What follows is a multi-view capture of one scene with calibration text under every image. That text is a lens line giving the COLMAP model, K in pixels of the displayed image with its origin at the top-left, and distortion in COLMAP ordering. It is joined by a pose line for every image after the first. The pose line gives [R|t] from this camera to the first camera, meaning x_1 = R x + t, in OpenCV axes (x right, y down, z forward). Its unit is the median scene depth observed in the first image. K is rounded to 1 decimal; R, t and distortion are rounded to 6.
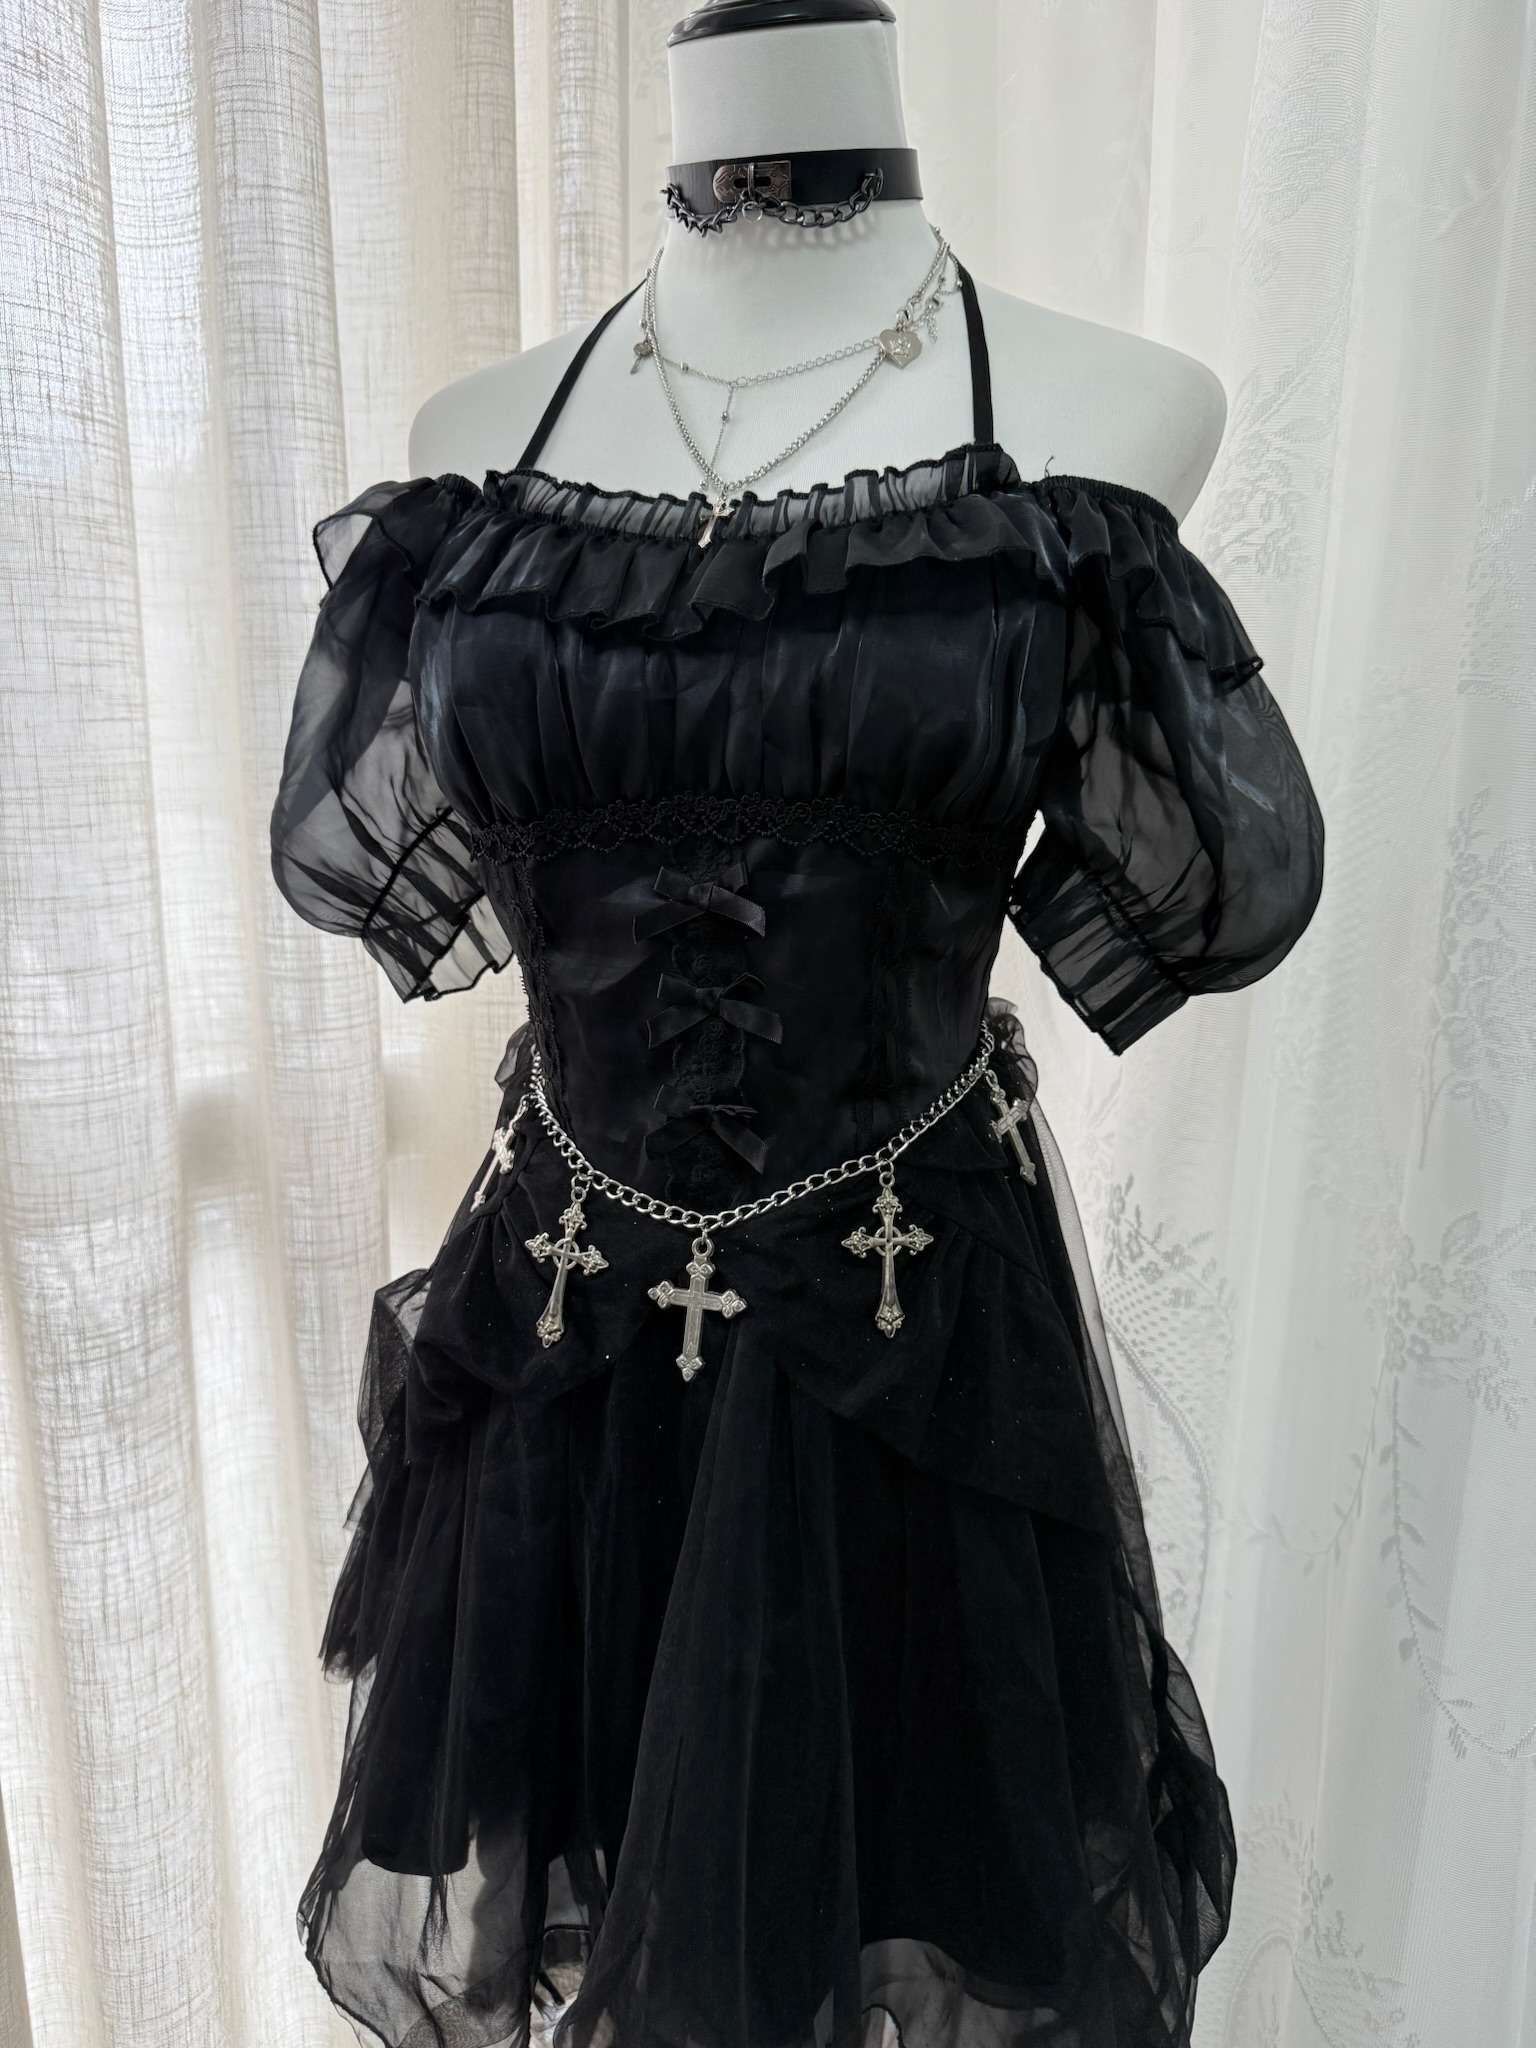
lens RADIAL K [[1324.4, 0, 763.9], [0, 1324.4, 1020.2], [0, 0, 1]] dist [-0.024757, 0.008794]
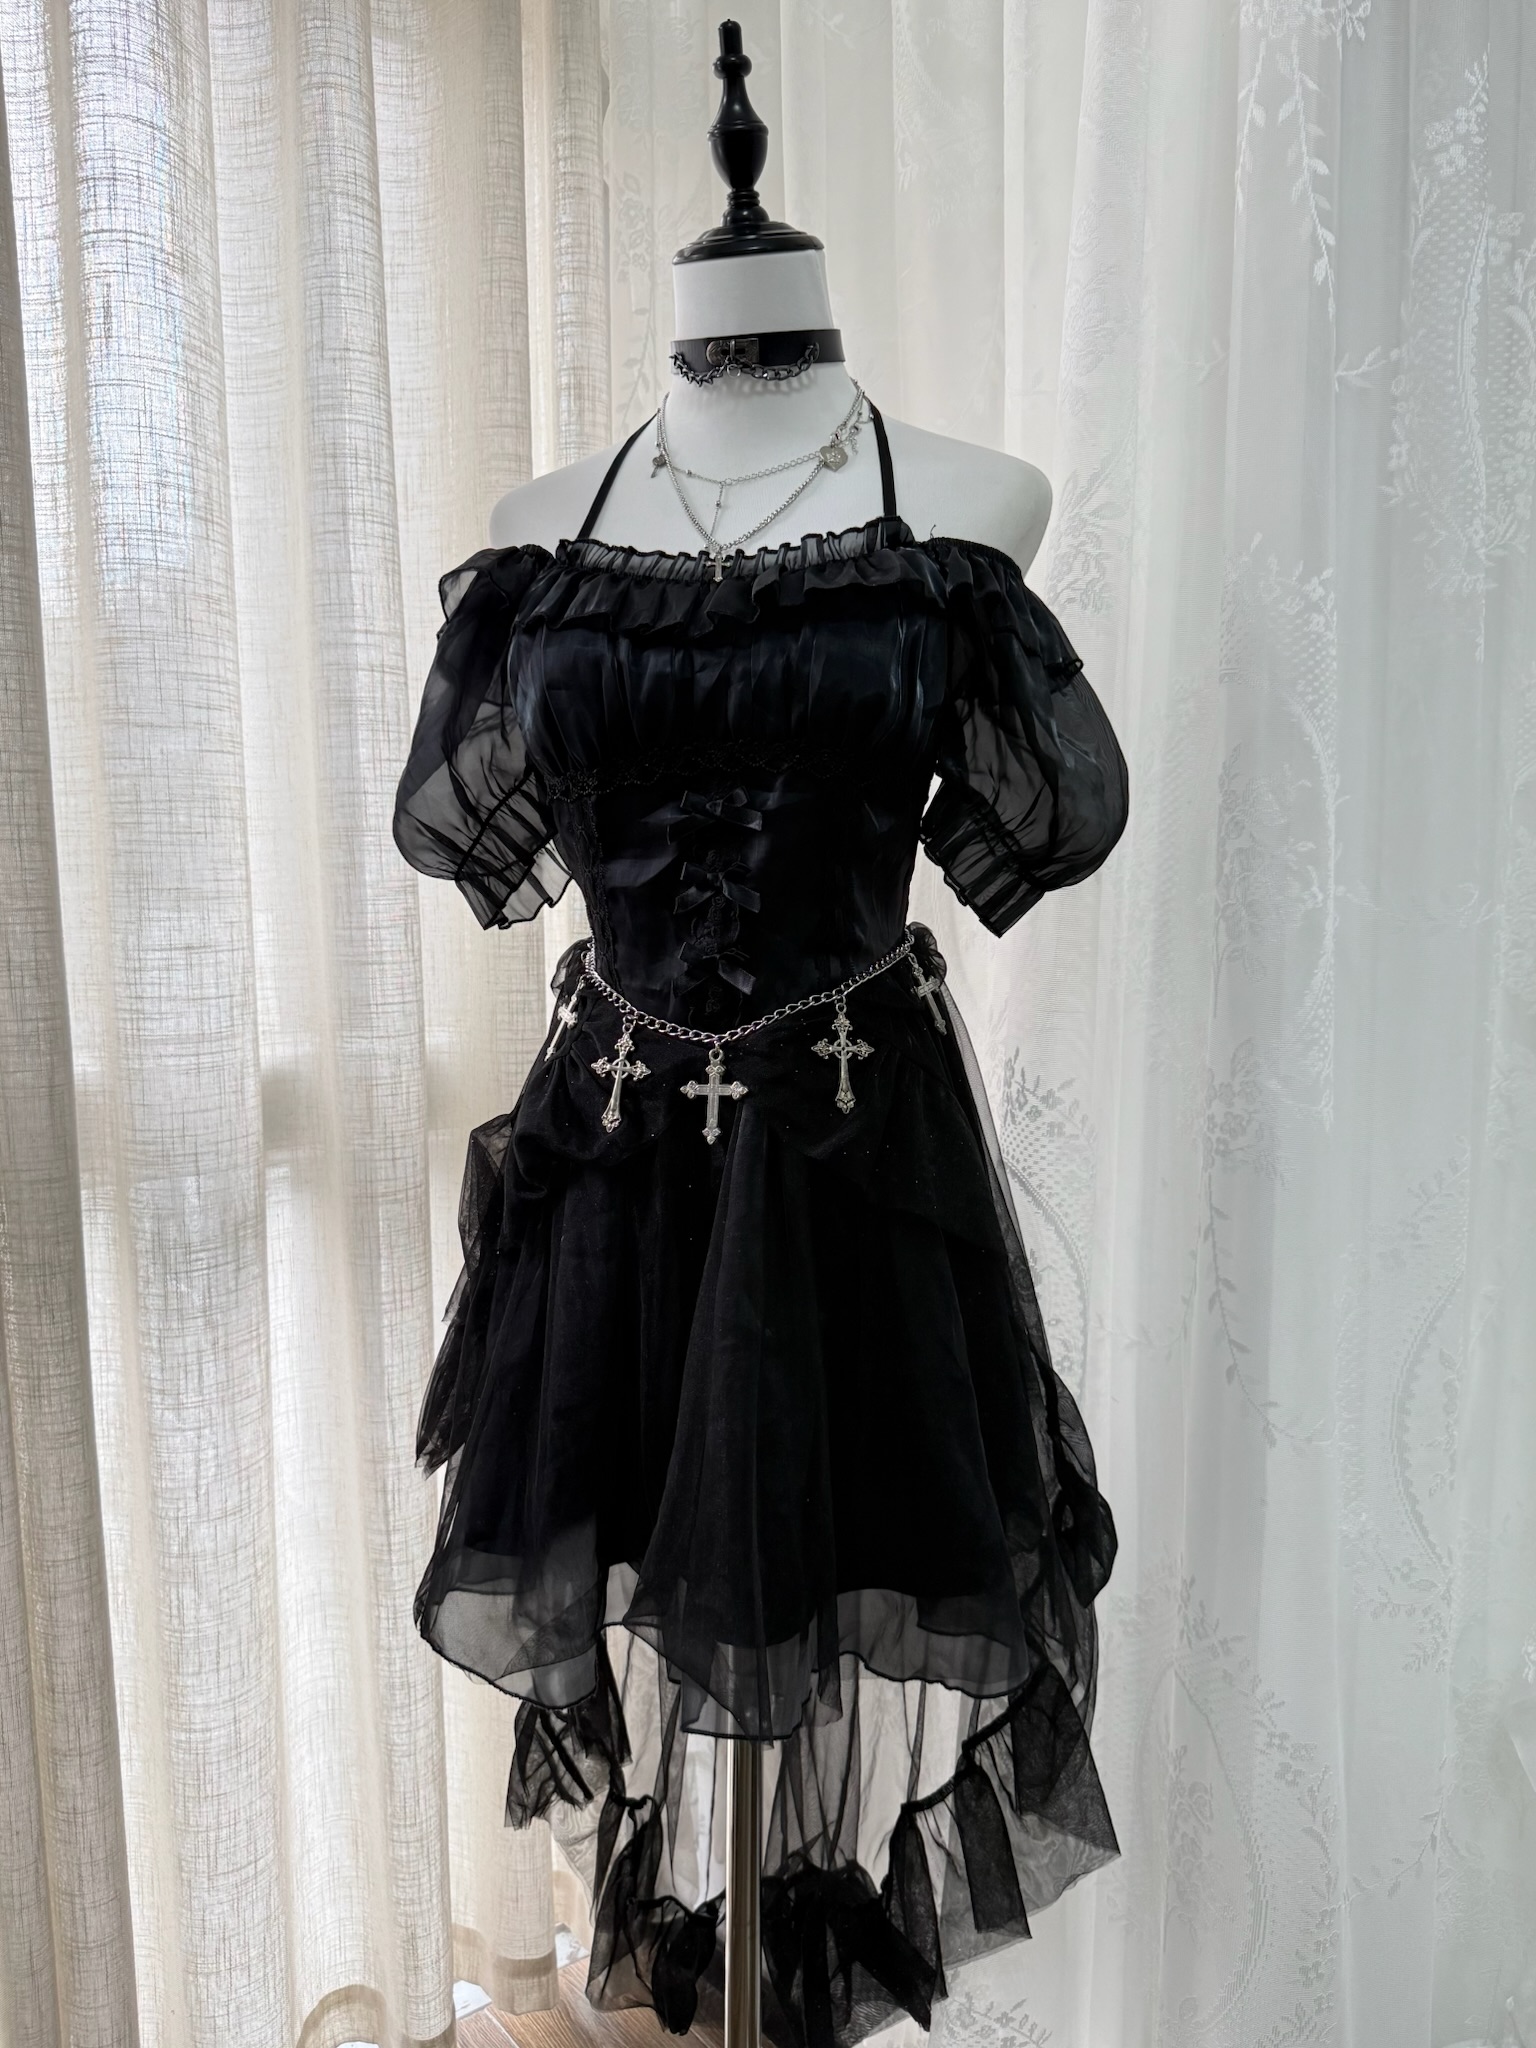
lens RADIAL K [[1262.7, 0, 762.1], [0, 1262.7, 1009.9], [0, 0, 1]] dist [0.000583, -0.012233]
pose [[0.998964, -0.022405, 0.039599, -0.043184], [0.025388, 0.996745, -0.076523, 0.196891], [-0.037755, 0.077449, 0.996281, -0.336399]]
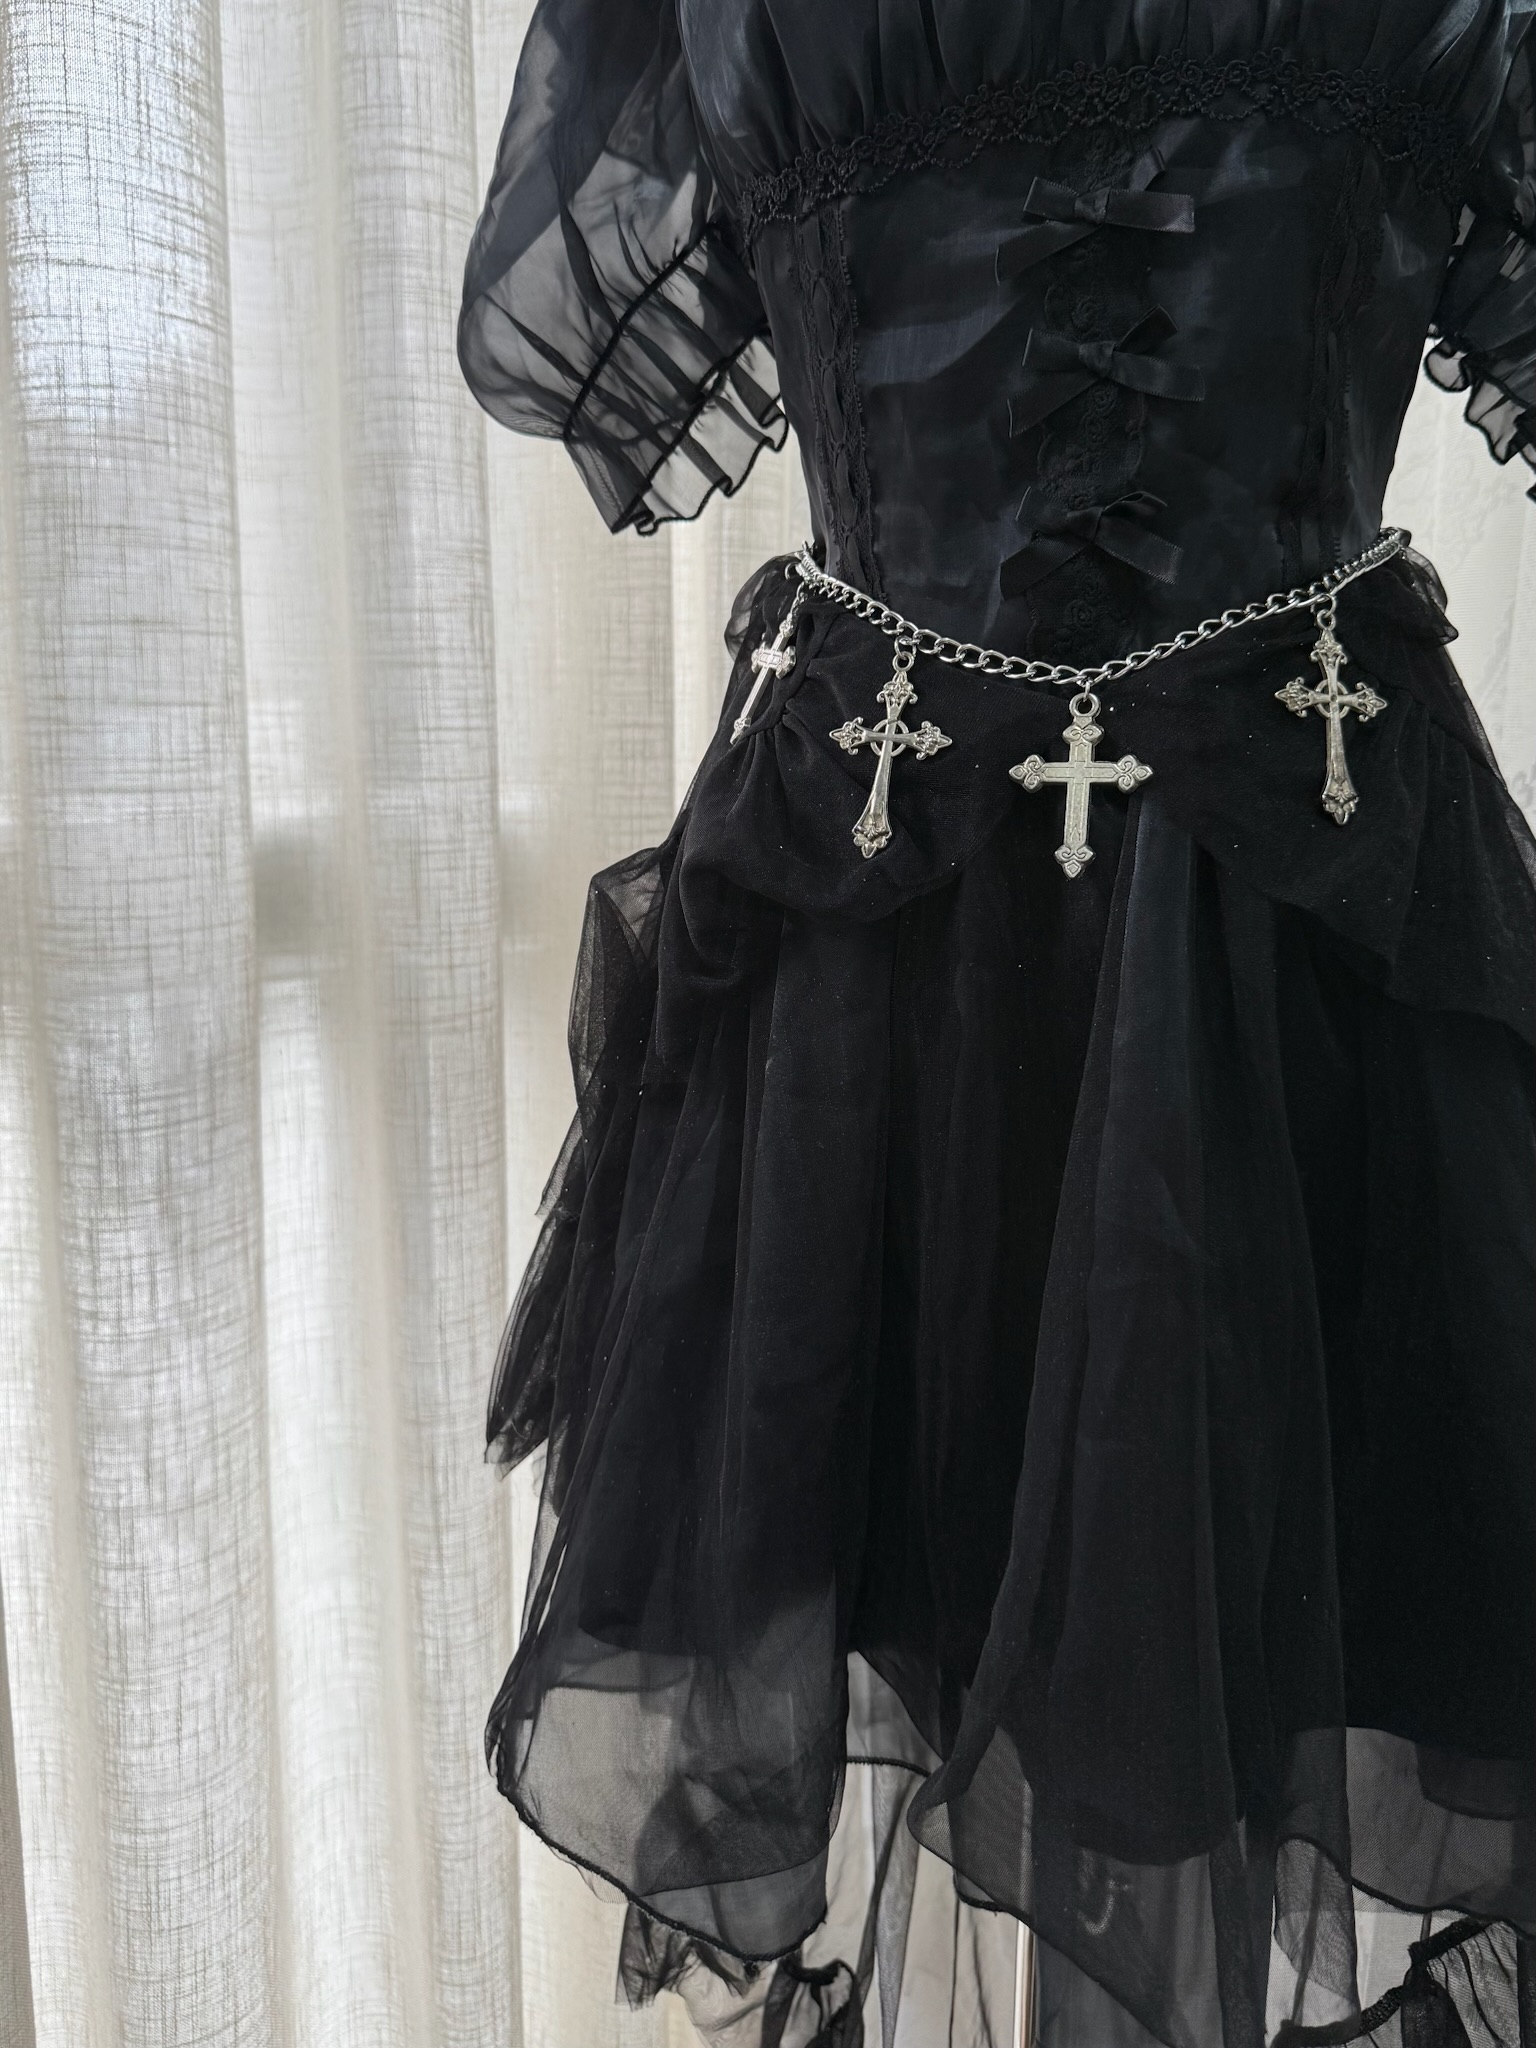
lens RADIAL K [[1511.7, 0, 829.8], [0, 1511.7, 834.2], [0, 0, 1]] dist [-0.002911, -0.009141]
pose [[0.999904, -0.013815, 0.000963, -0.163731], [0.013847, 0.996526, -0.082118, 0.266175], [0.000174, 0.082124, 0.996622, 0.139204]]
